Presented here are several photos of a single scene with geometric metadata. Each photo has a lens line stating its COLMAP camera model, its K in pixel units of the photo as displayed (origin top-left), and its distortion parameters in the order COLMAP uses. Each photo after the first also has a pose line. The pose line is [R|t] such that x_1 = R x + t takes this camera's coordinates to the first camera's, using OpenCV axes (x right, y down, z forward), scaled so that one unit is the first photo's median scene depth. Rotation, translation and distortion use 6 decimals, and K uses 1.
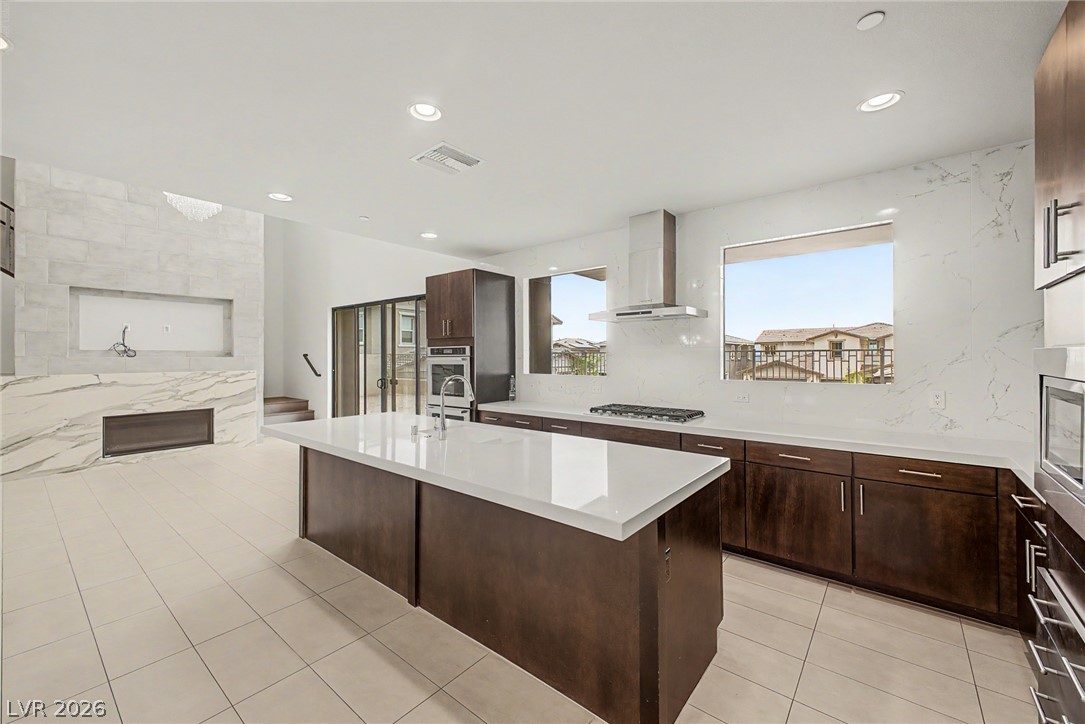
lens RADIAL K [[440.7, 0, 538.0], [0, 440.7, 345.5], [0, 0, 1]] dist [0.009644, -0.000309]
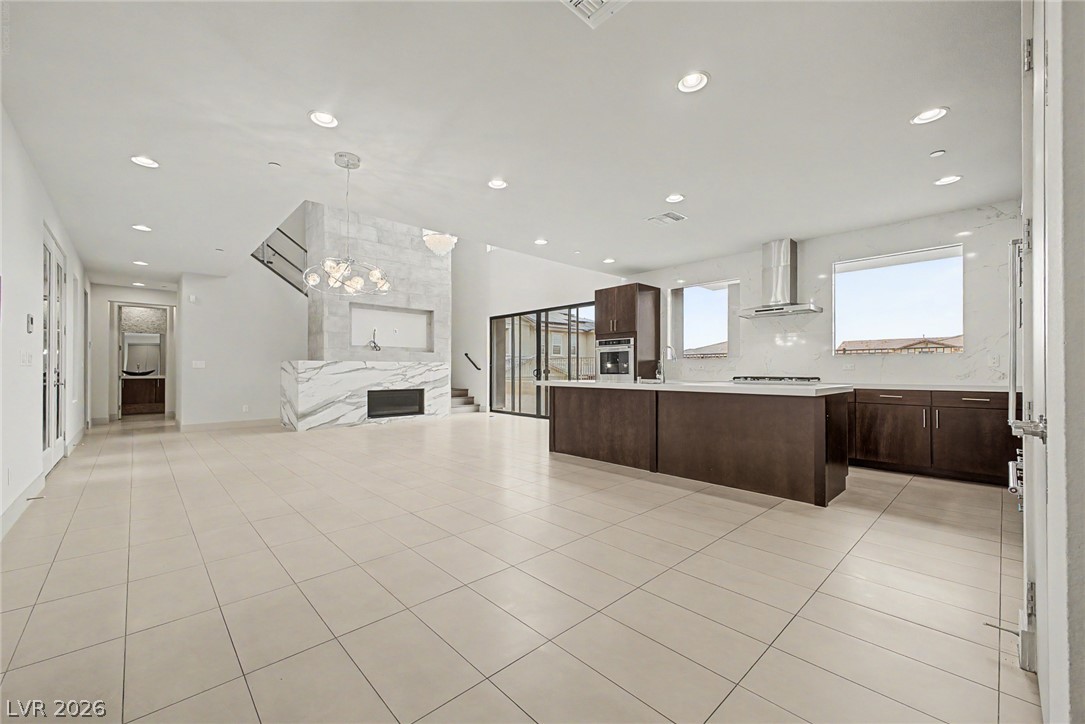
lens RADIAL K [[430.4, 0, 542.5], [0, 430.4, 362.0], [0, 0, 1]] dist [0.024233, -0.010195]
pose [[0.991663, -0.000596, -0.128858, -0.237808], [0.001471, 0.999977, 0.006693, 0.061534], [0.128851, -0.006827, 0.991640, -0.366557]]
